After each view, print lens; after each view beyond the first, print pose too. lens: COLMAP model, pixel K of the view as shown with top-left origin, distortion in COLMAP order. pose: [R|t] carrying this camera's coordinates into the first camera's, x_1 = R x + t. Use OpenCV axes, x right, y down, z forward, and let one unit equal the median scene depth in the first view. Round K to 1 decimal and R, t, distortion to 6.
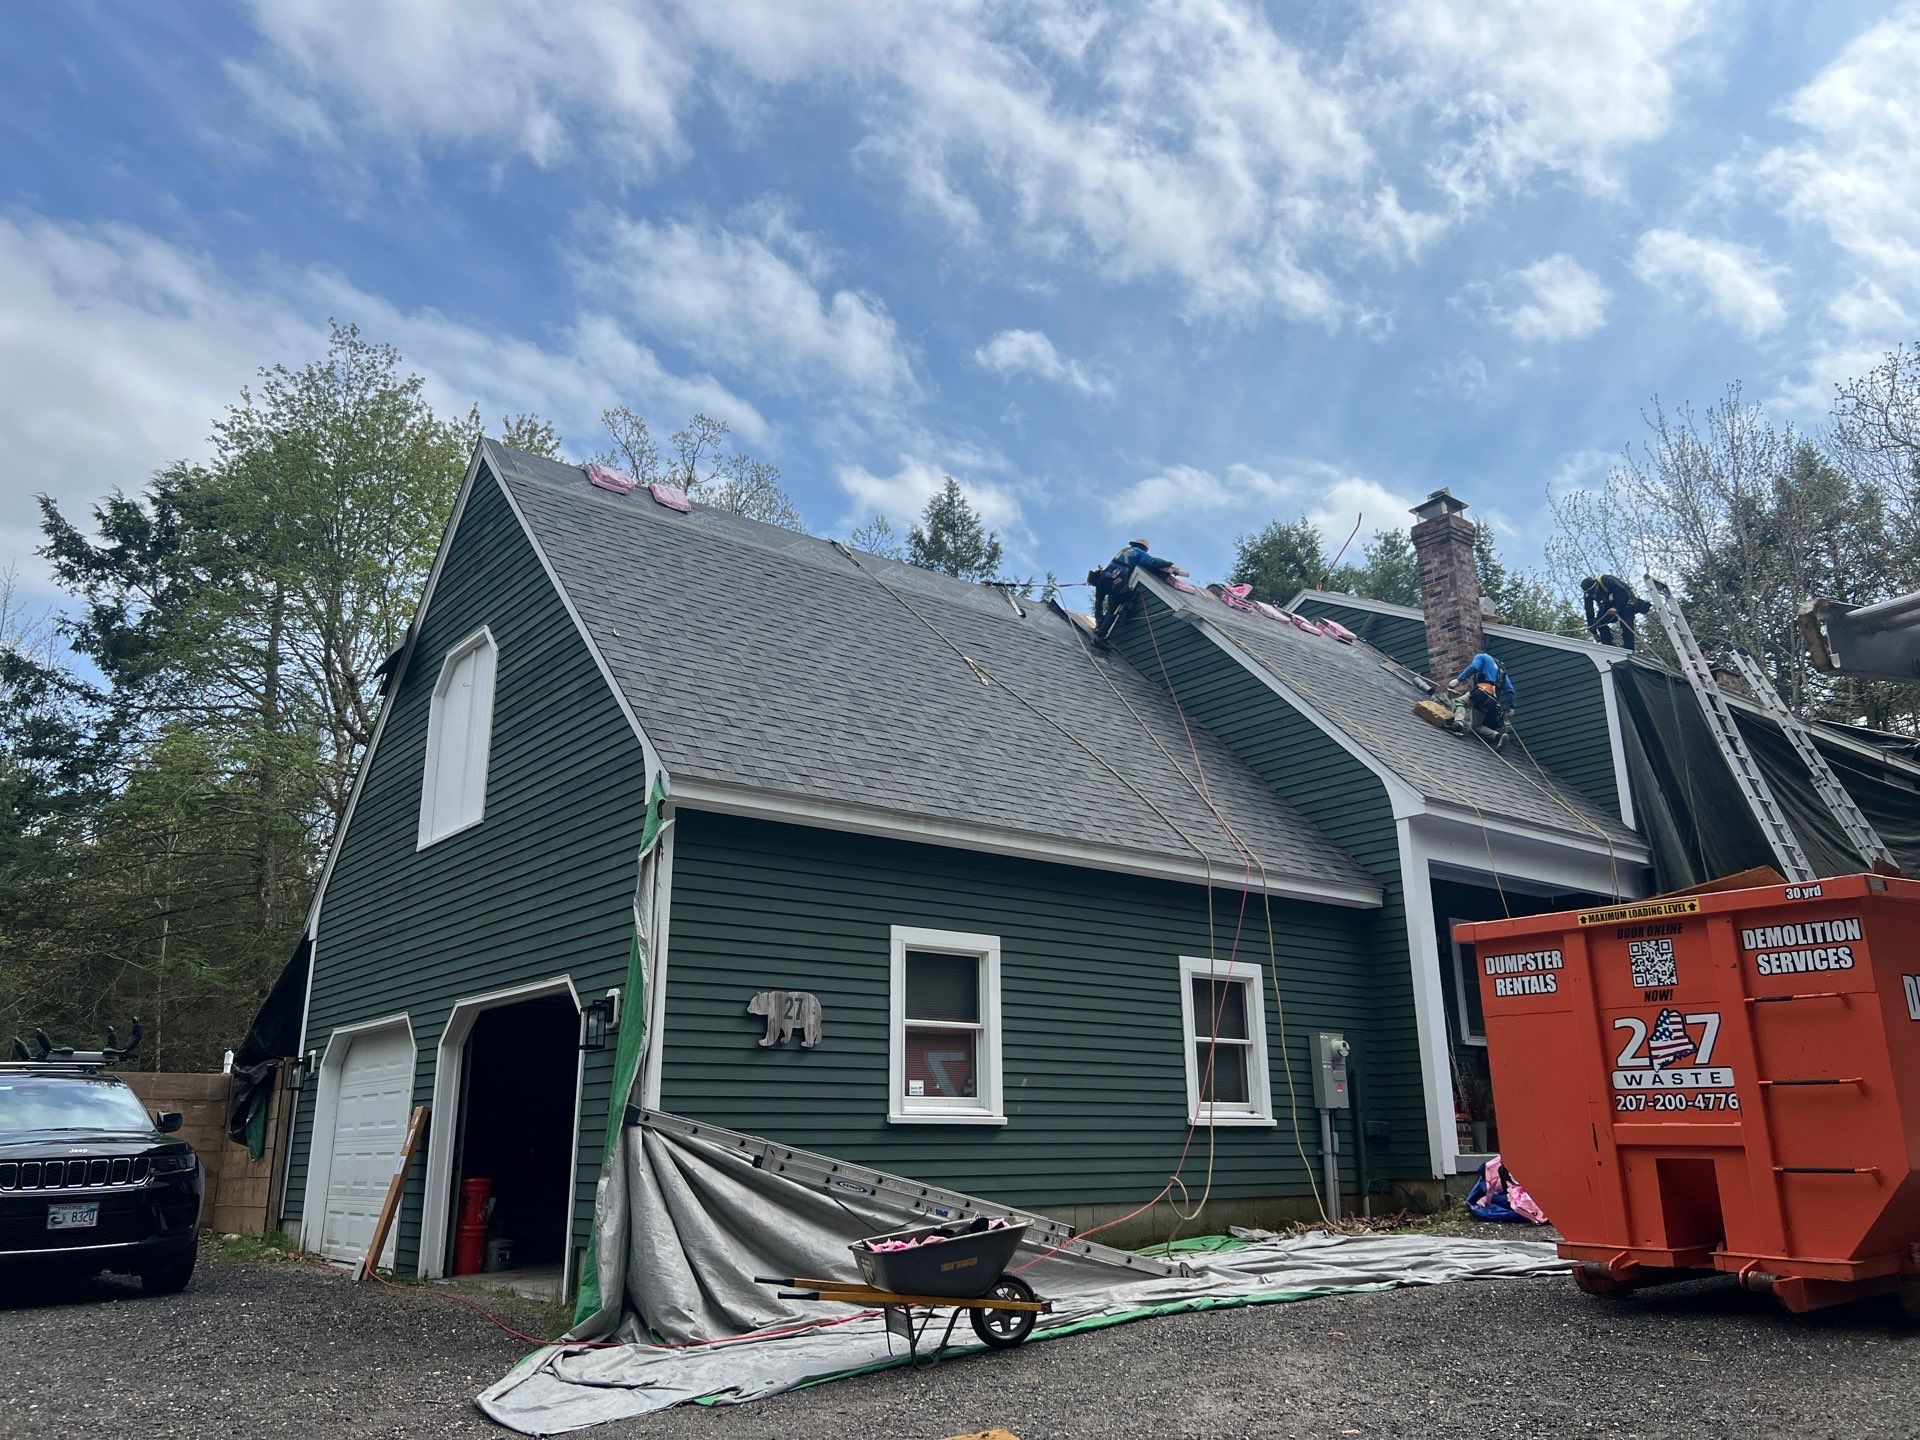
lens RADIAL K [[1455.5, 0, 951.7], [0, 1455.5, 711.0], [0, 0, 1]] dist [0.054951, -0.057950]
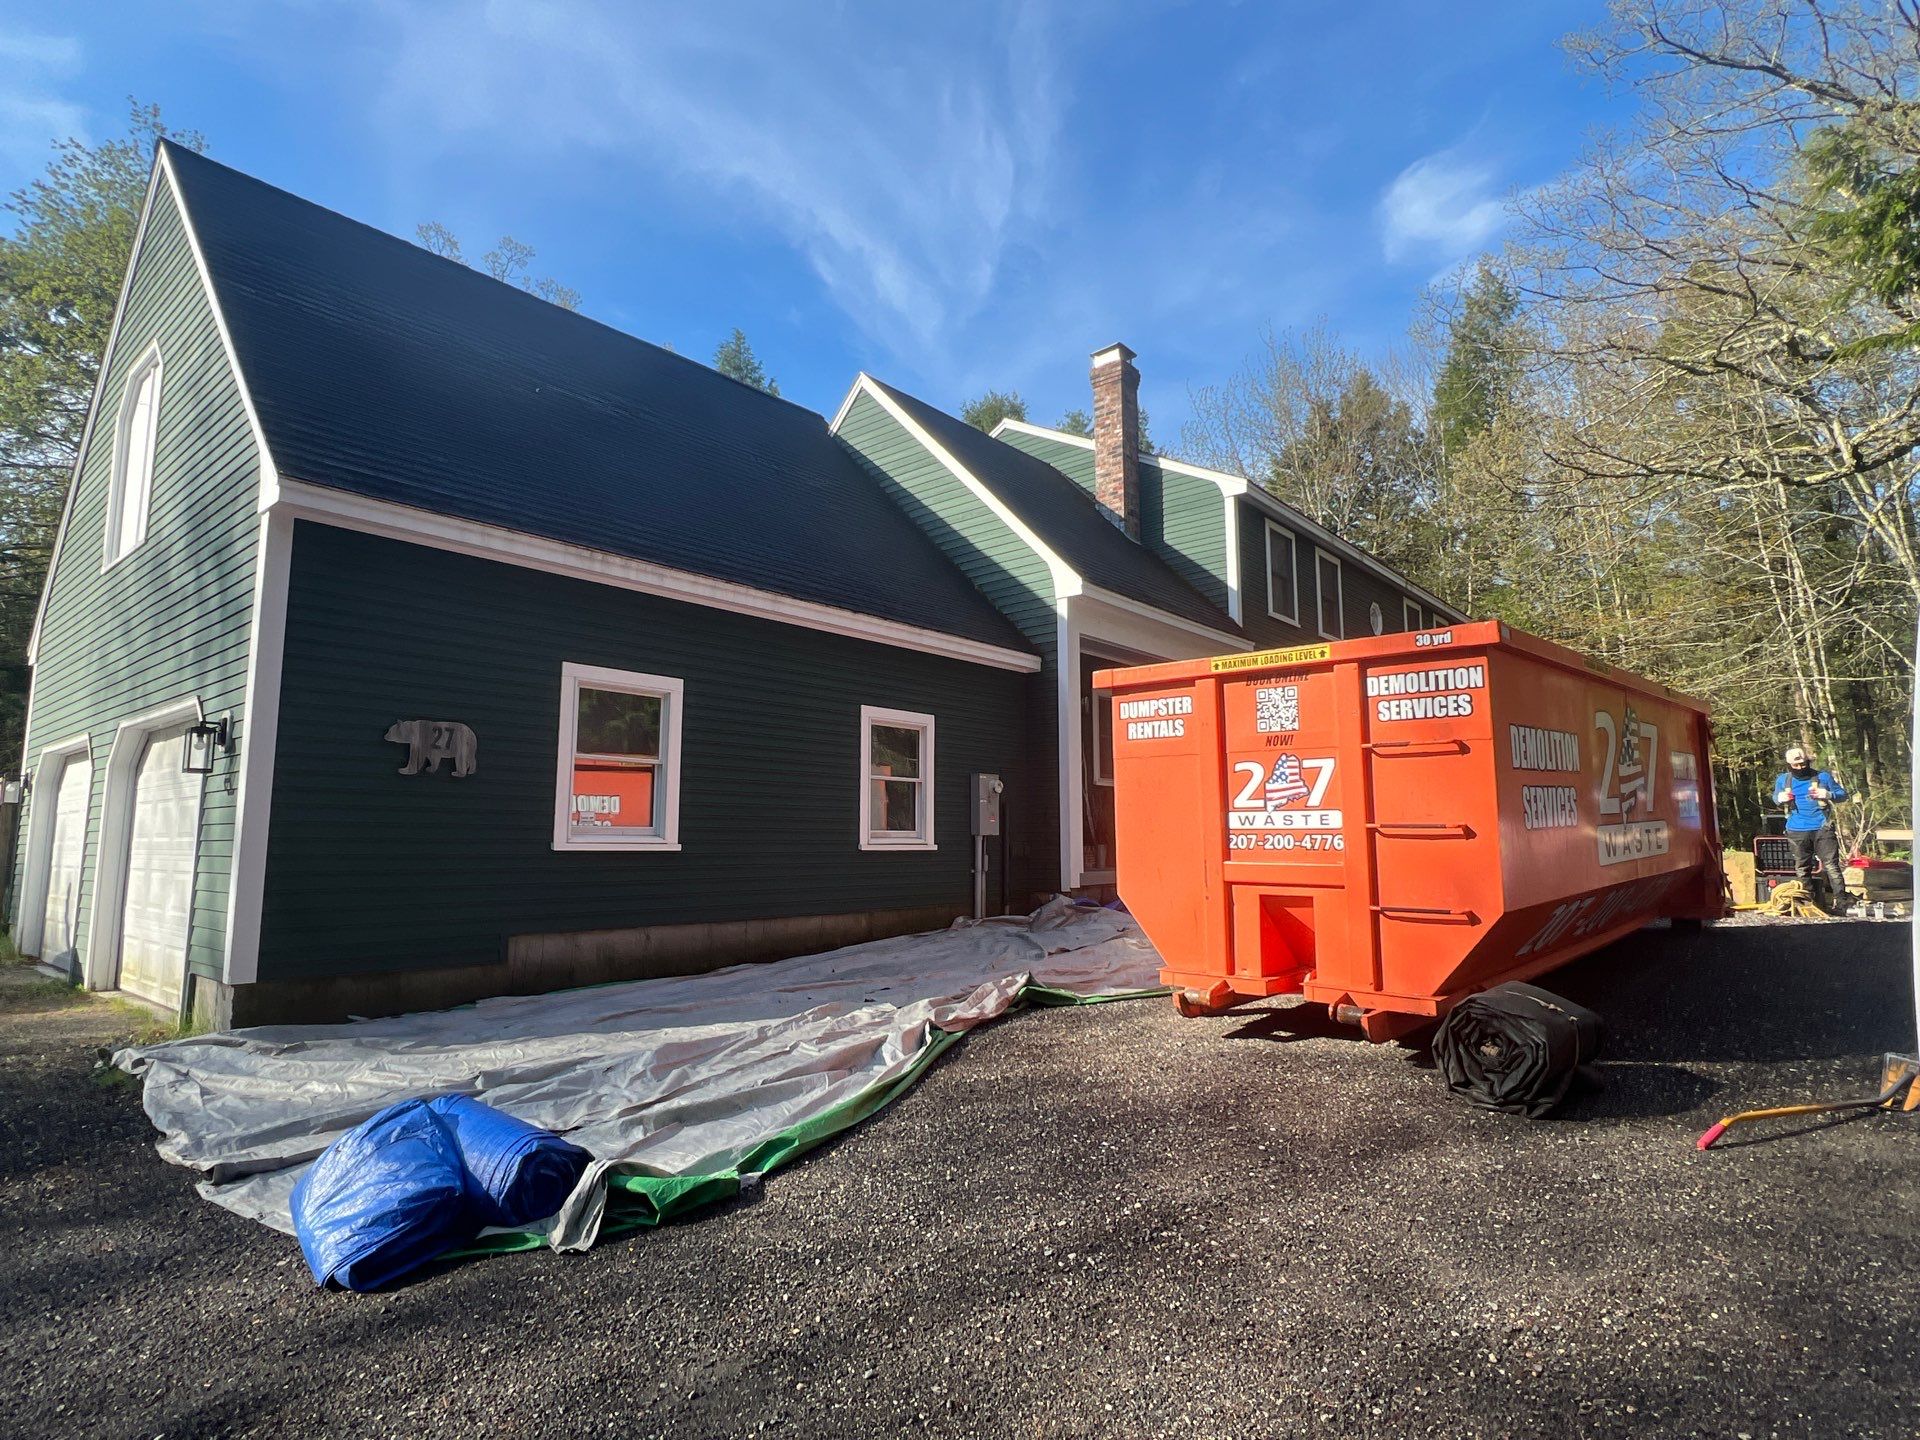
lens RADIAL K [[1033.9, 0, 958.6], [0, 1033.9, 721.6], [0, 0, 1]] dist [-0.000971, -0.000532]
pose [[0.980611, 0.030007, 0.193654, 0.089515], [-0.061672, 0.985250, 0.159621, 0.057746], [-0.186008, -0.168469, 0.967998, 0.253305]]
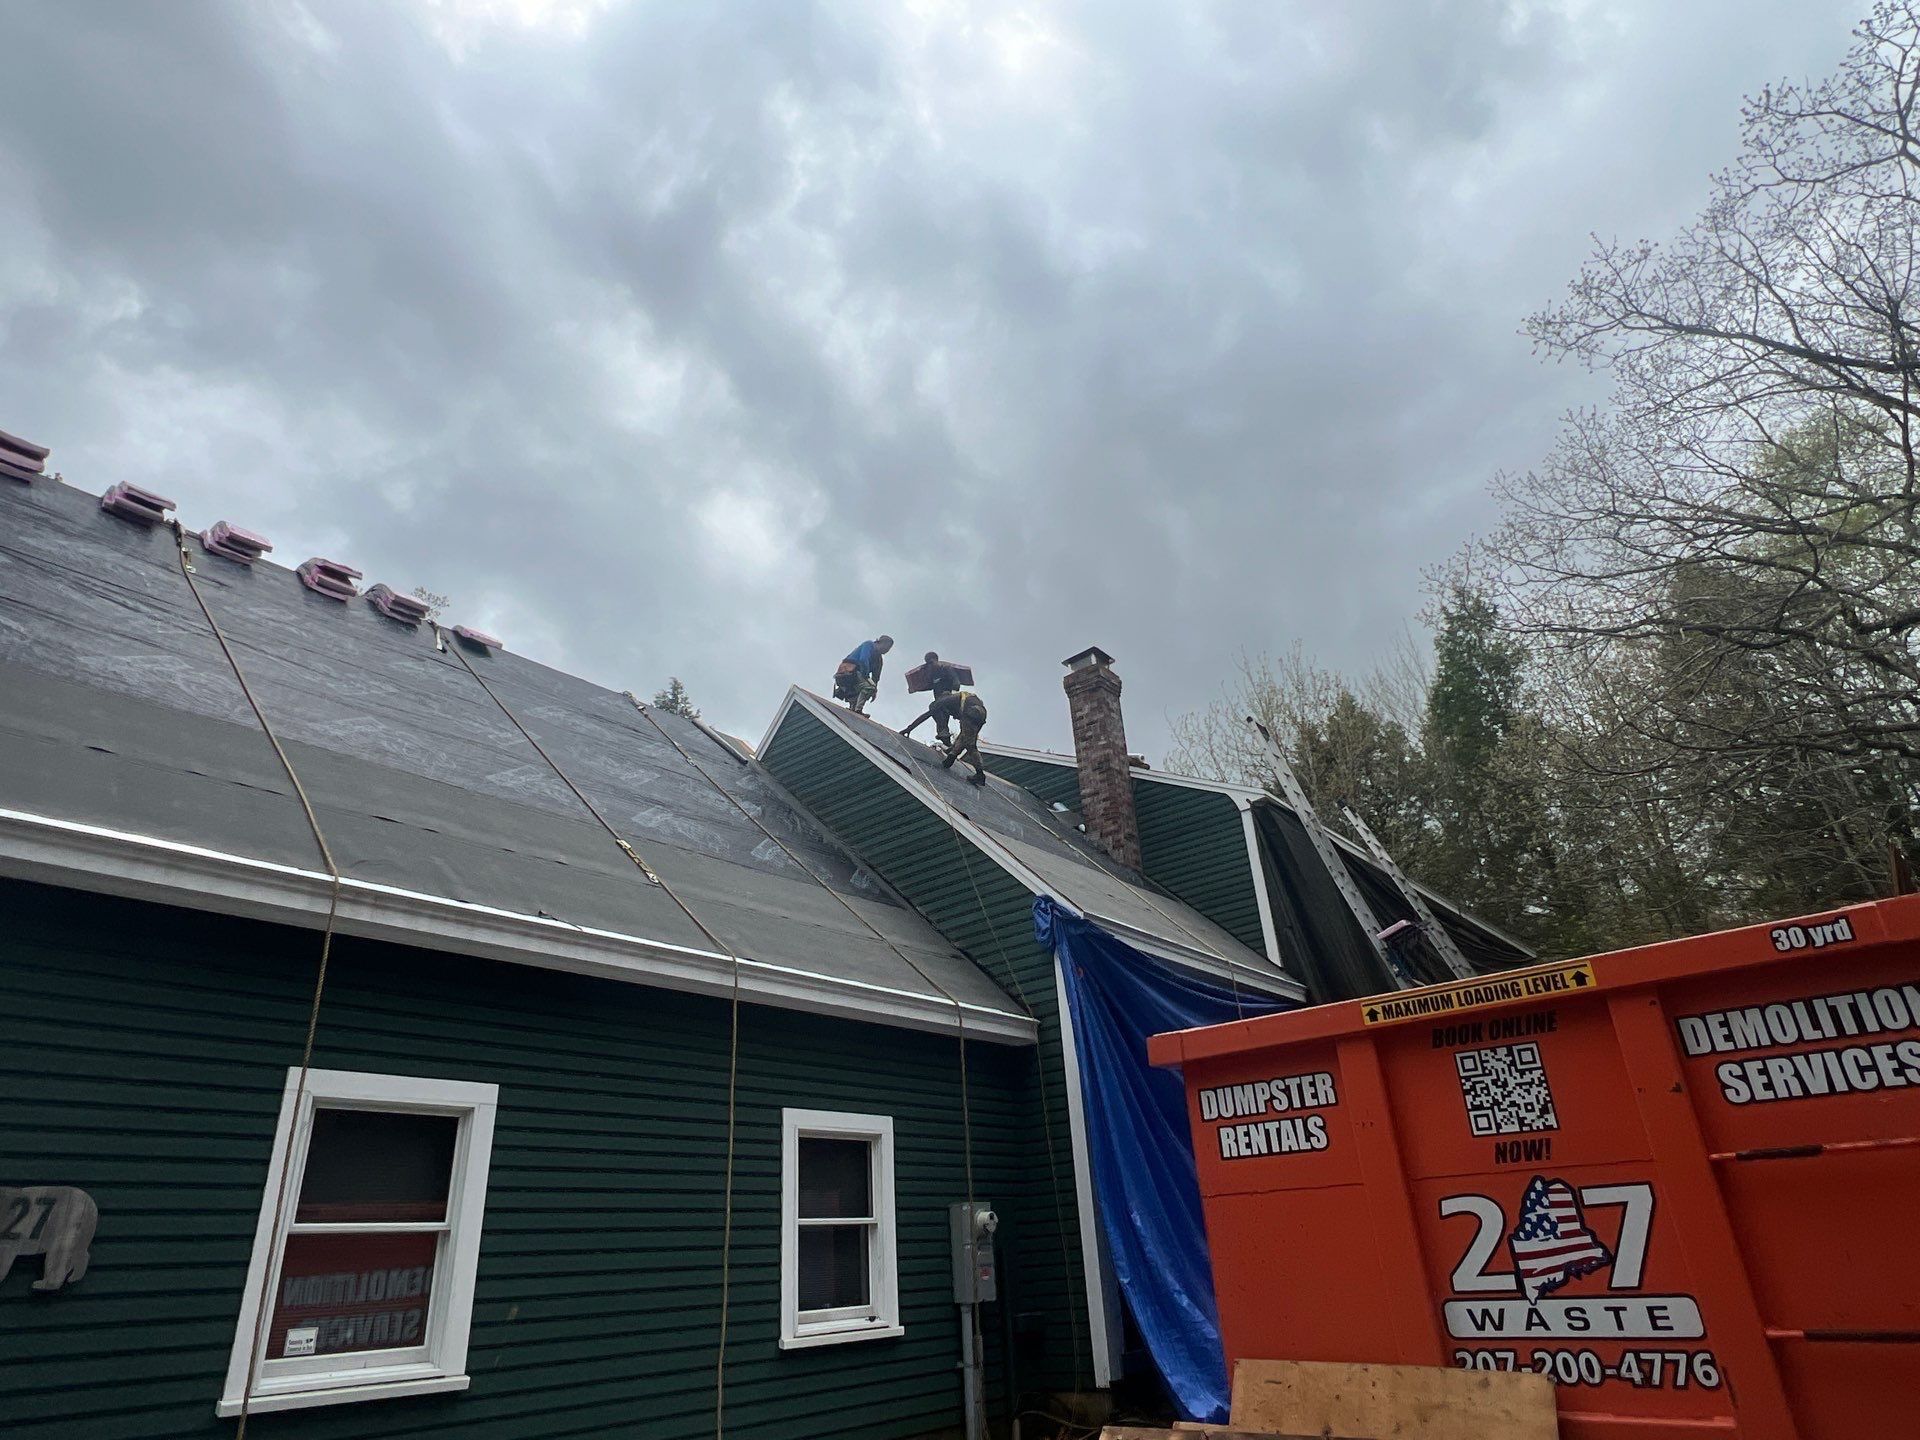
lens RADIAL K [[1123.7, 0, 958.5], [0, 1123.7, 719.4], [0, 0, 1]] dist [-0.005037, 0.002301]
pose [[0.976639, 0.048932, 0.209241, 0.132540], [-0.012287, 0.984852, -0.172963, 0.080039], [-0.214535, 0.166352, 0.962446, 0.447756]]
